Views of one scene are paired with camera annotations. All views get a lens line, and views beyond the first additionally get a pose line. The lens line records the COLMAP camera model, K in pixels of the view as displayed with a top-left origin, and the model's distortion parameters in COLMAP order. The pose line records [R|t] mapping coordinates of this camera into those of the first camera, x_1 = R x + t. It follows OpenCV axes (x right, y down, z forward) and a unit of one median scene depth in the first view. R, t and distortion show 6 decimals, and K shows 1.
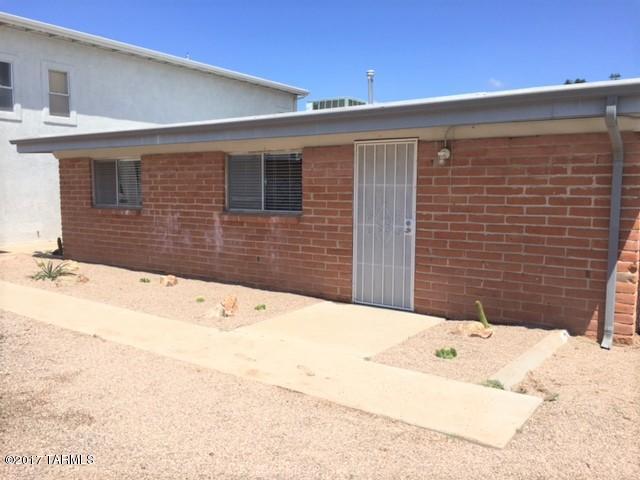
lens RADIAL K [[543.9, 0, 320.4], [0, 543.9, 239.0], [0, 0, 1]] dist [0.070472, -0.084491]
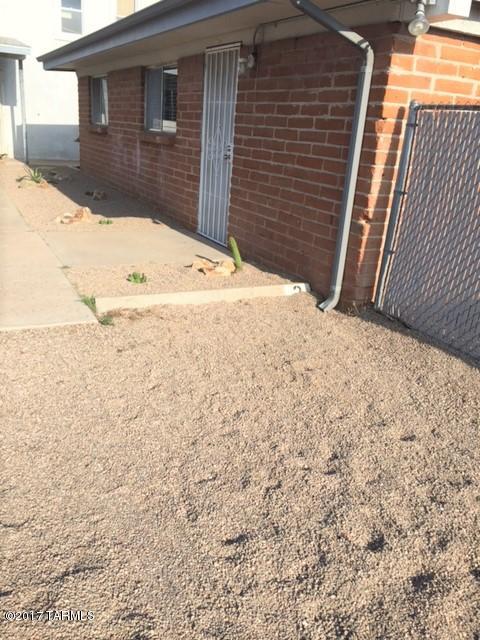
lens RADIAL K [[543.9, 0, 239.9], [0, 543.9, 322.1], [0, 0, 1]] dist [0.070472, -0.084491]
pose [[0.883320, 0.210946, -0.418626, 0.666578], [-0.109758, 0.961275, 0.252792, 0.017593], [0.455740, -0.177349, 0.872266, 0.187985]]
